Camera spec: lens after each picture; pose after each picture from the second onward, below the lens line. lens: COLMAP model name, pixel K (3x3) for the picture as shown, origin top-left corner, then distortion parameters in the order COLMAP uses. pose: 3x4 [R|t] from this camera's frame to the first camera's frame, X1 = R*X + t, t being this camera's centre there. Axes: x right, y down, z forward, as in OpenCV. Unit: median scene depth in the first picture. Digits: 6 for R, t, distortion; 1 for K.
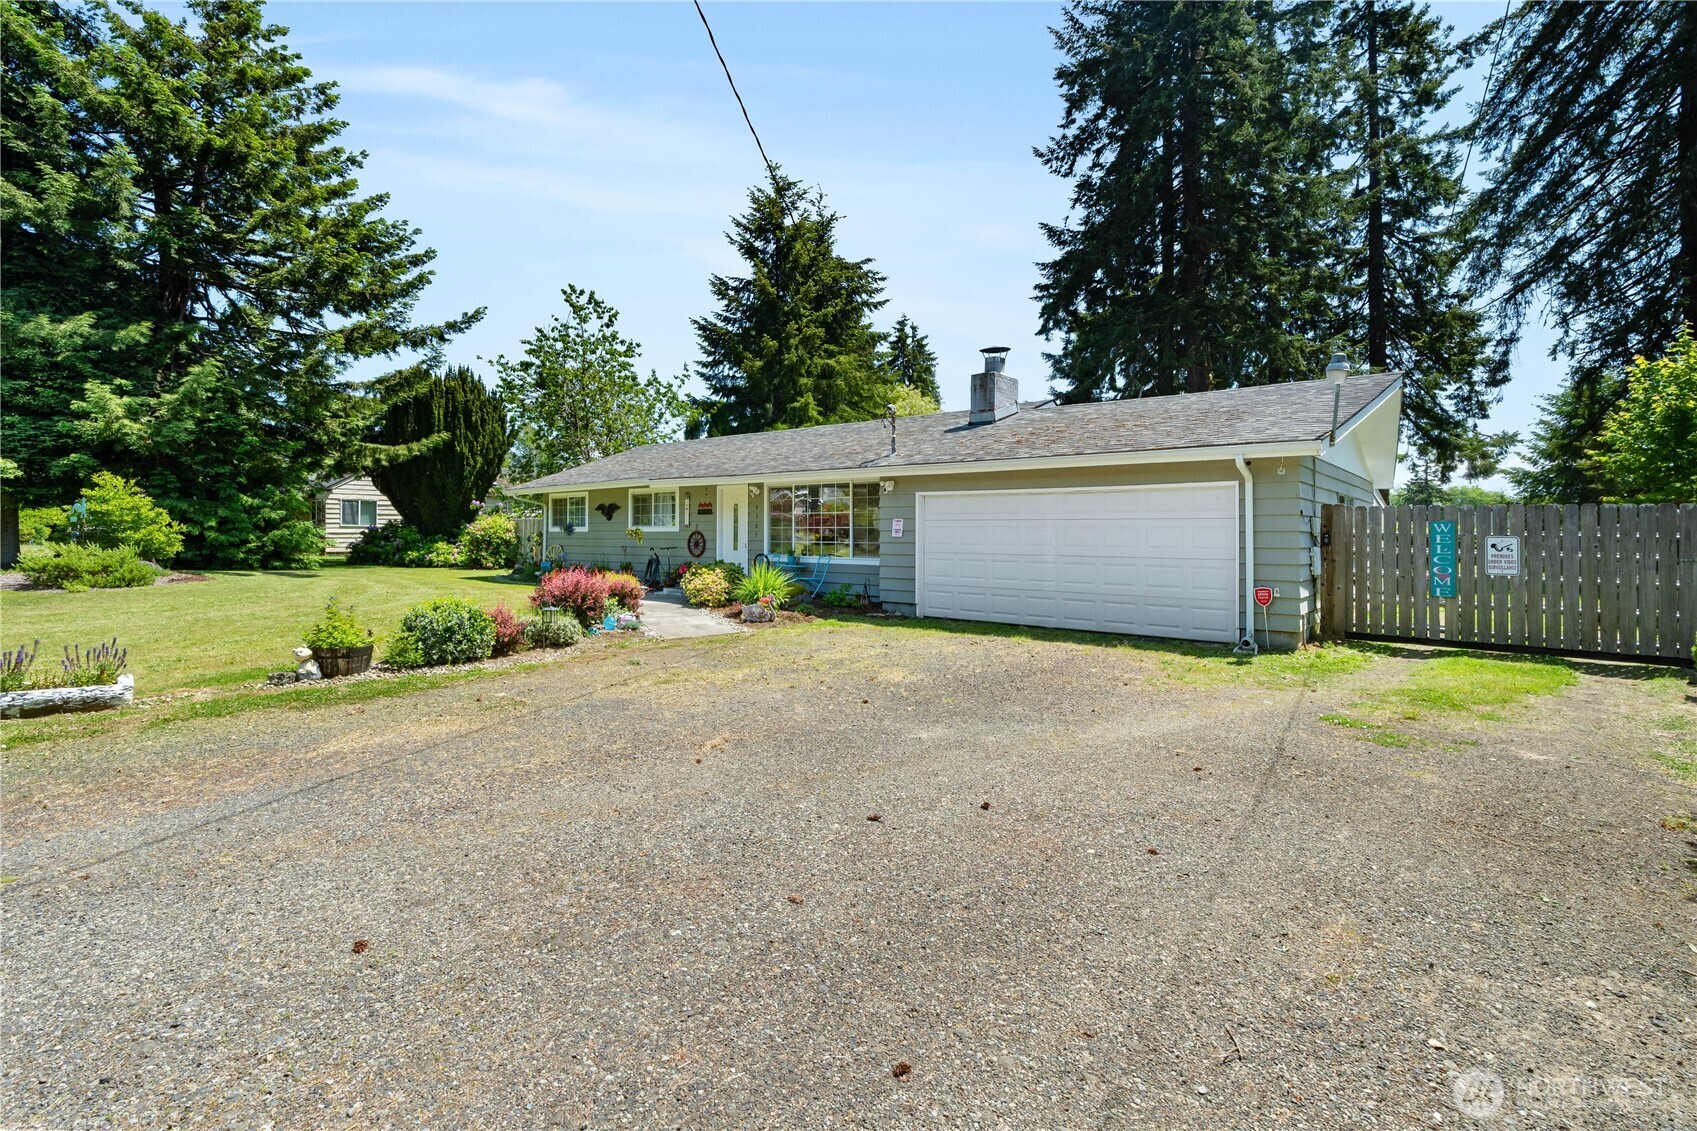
lens RADIAL K [[761.9, 0, 850.1], [0, 761.9, 565.7], [0, 0, 1]] dist [-0.012592, 0.005350]
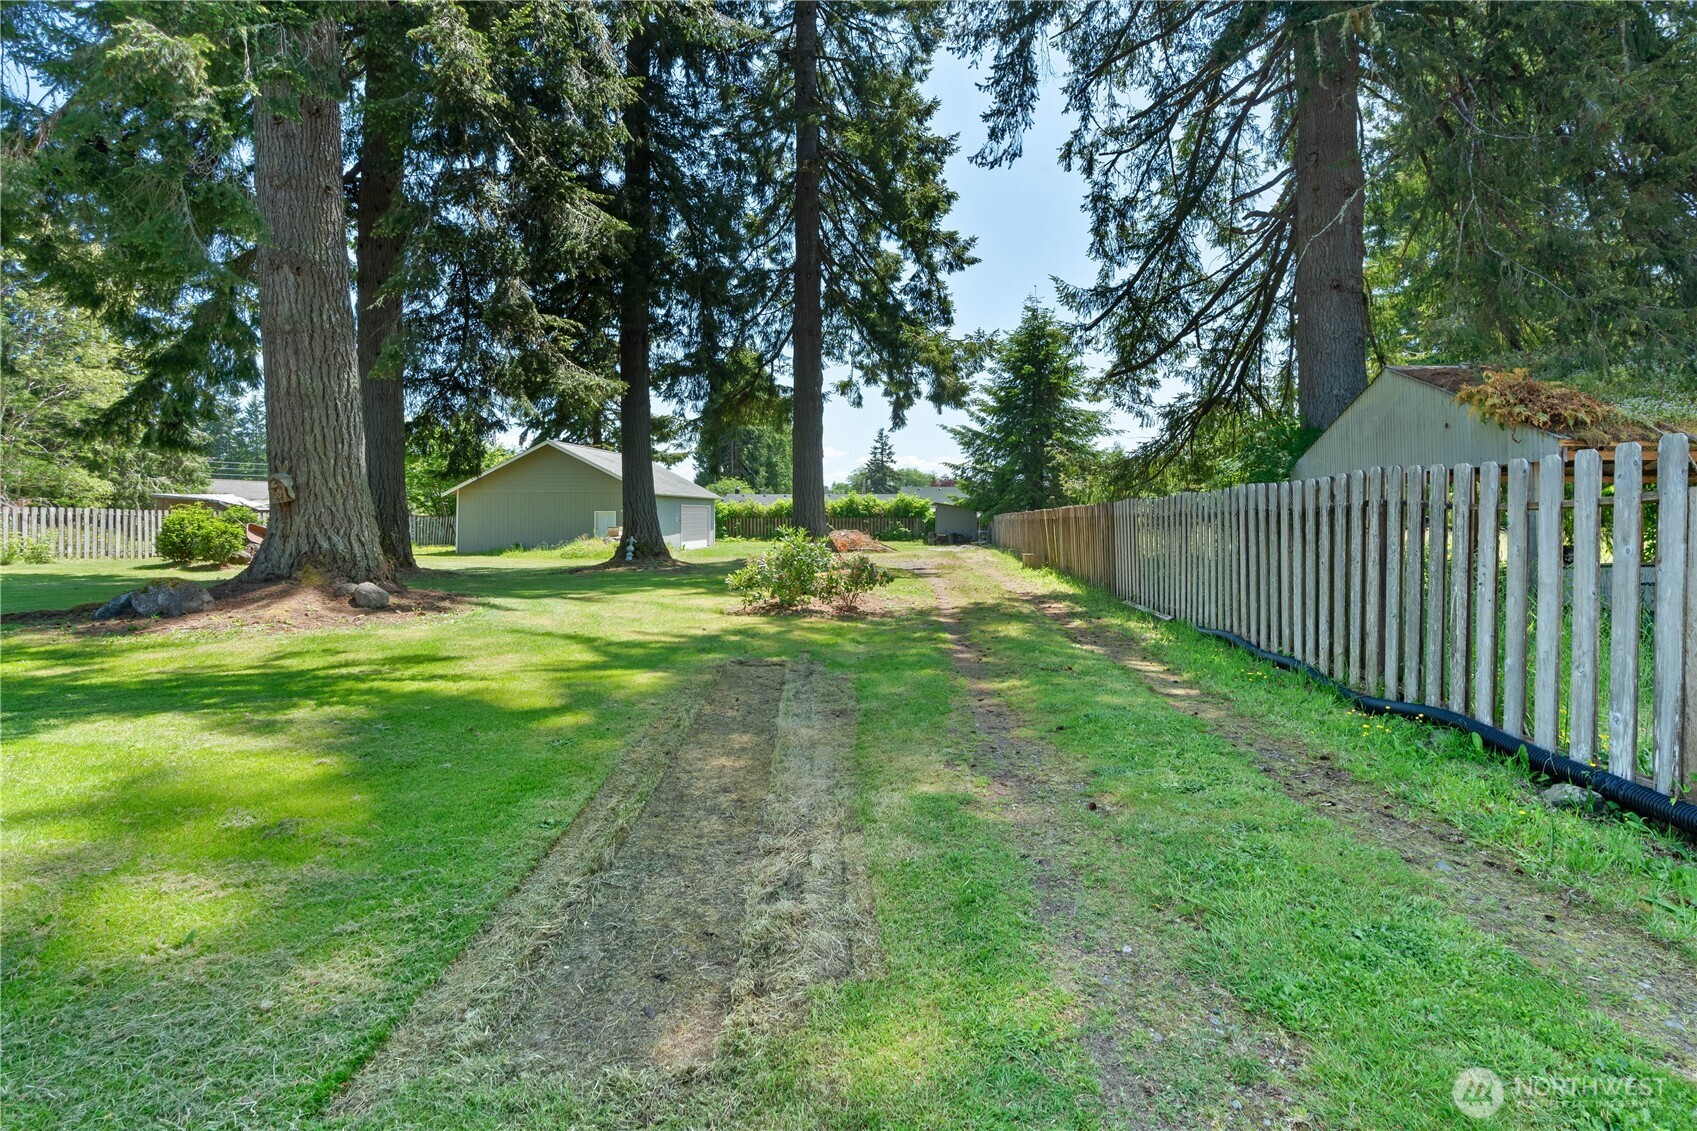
lens RADIAL K [[761.9, 0, 848.9], [0, 761.9, 560.6], [0, 0, 1]] dist [-0.012592, 0.005350]
pose [[0.822322, -0.028543, 0.568306, 0.914784], [0.008144, 0.999229, 0.038402, -0.048310], [-0.568964, -0.026950, 0.821921, 1.179305]]
